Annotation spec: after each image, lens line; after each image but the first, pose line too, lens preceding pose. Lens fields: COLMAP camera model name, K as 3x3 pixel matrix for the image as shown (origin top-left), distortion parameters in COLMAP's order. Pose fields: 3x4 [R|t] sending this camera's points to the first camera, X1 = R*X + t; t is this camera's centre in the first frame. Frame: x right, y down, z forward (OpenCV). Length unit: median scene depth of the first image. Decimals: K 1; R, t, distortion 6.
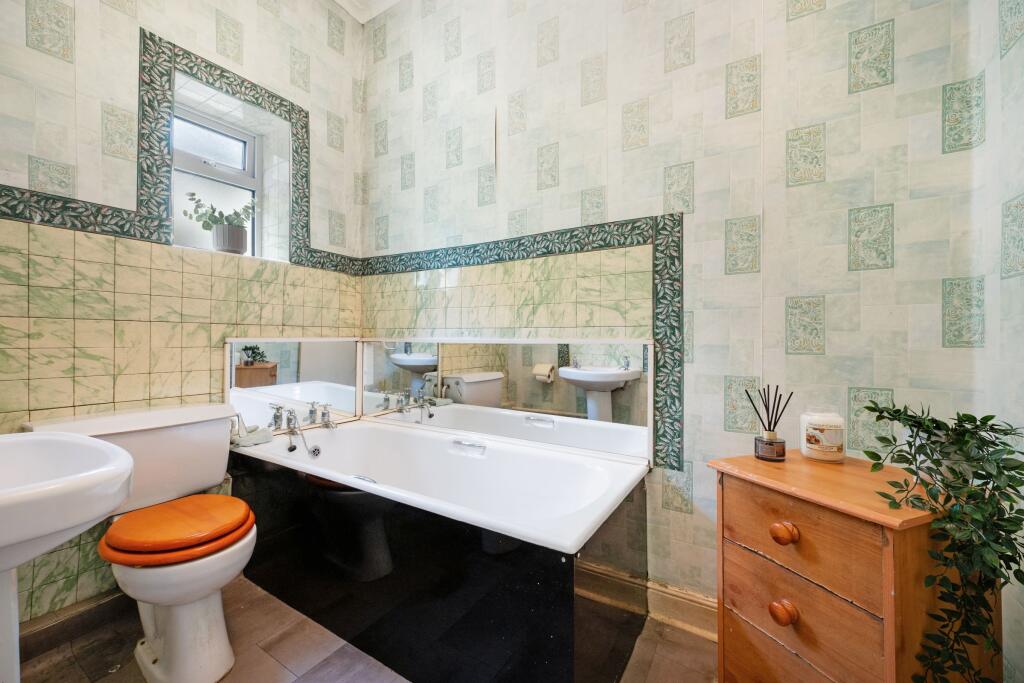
lens RADIAL K [[405.8, 0, 511.4], [0, 405.8, 327.9], [0, 0, 1]] dist [0.016143, -0.000055]
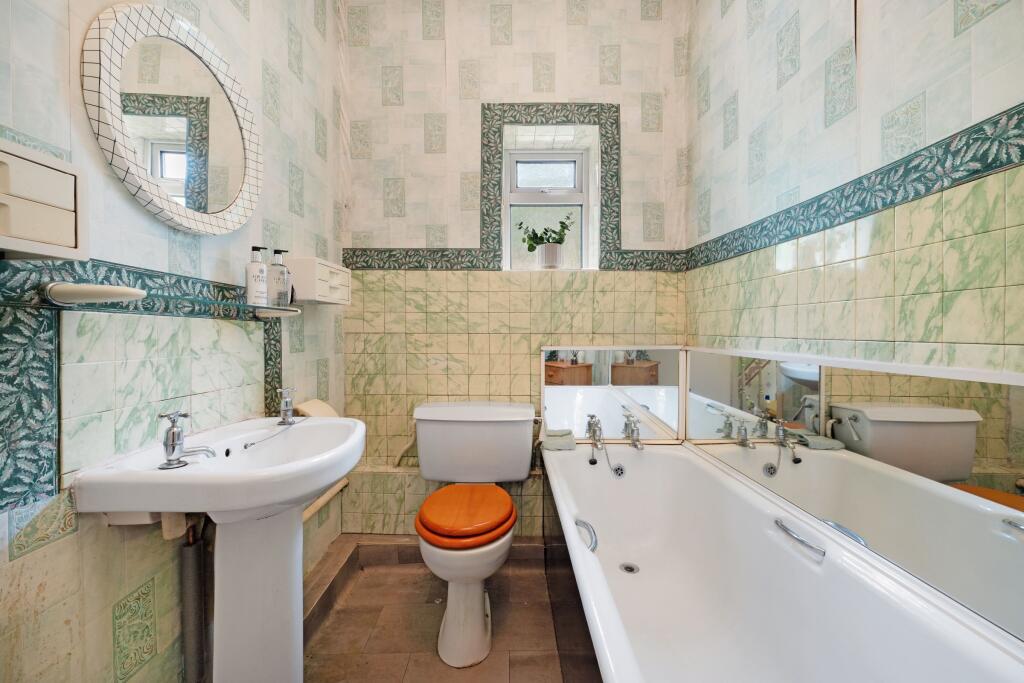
lens RADIAL K [[405.8, 0, 511.4], [0, 405.8, 327.9], [0, 0, 1]] dist [0.016143, -0.000055]
pose [[0.549544, -0.012557, -0.835371, 0.160124], [0.023256, 0.999729, 0.000272, -0.025550], [0.835141, -0.019577, 0.549687, 0.302996]]
